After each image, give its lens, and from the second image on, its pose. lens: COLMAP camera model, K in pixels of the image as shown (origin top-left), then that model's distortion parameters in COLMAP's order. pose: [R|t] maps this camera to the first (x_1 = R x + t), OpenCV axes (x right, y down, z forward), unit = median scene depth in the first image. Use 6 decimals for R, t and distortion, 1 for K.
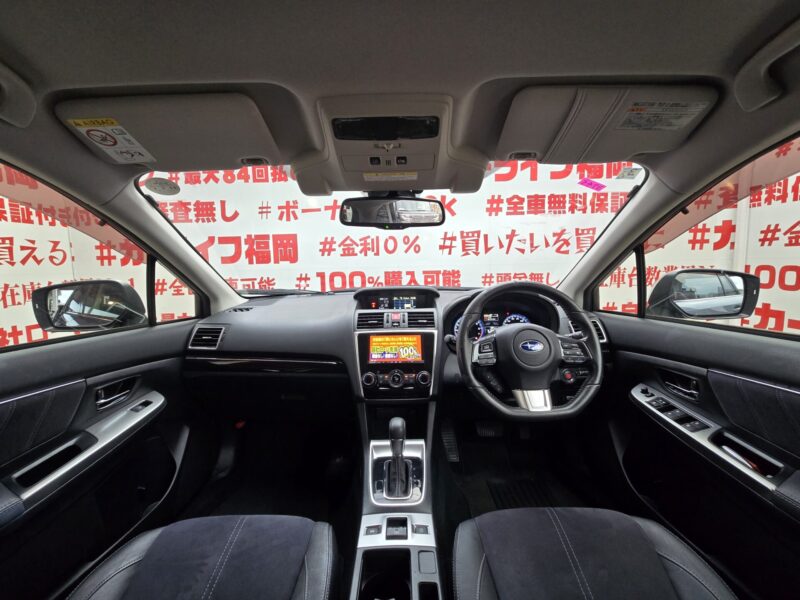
lens RADIAL K [[331.2, 0, 398.2], [0, 331.2, 297.8], [0, 0, 1]] dist [-0.002575, -0.000023]
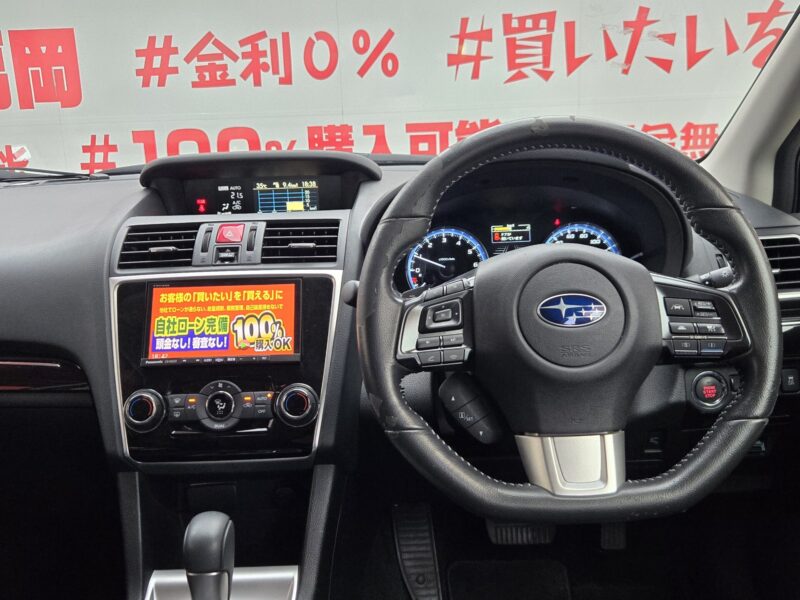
lens RADIAL K [[790.1, 0, 394.2], [0, 790.1, 299.3], [0, 0, 1]] dist [0.037545, -0.007249]
pose [[0.999873, -0.014486, -0.006699, 0.065468], [0.015200, 0.992300, 0.122923, 0.009402], [0.004867, -0.123009, 0.992394, 0.055270]]
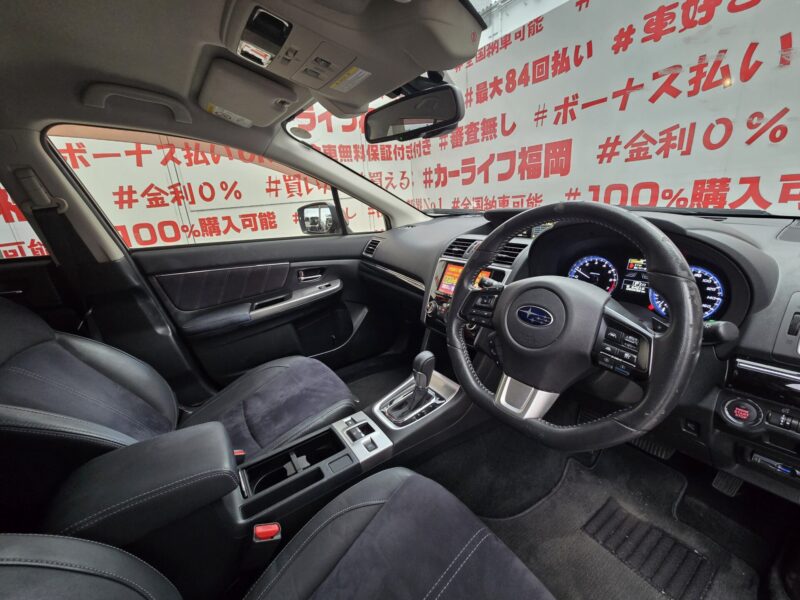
lens RADIAL K [[331.2, 0, 398.2], [0, 331.2, 297.8], [0, 0, 1]] dist [-0.002575, -0.000023]
pose [[0.554437, 0.226165, -0.800905, 0.214794], [-0.022254, 0.966050, 0.257394, -0.010086], [0.831928, -0.124885, 0.540647, 0.136724]]
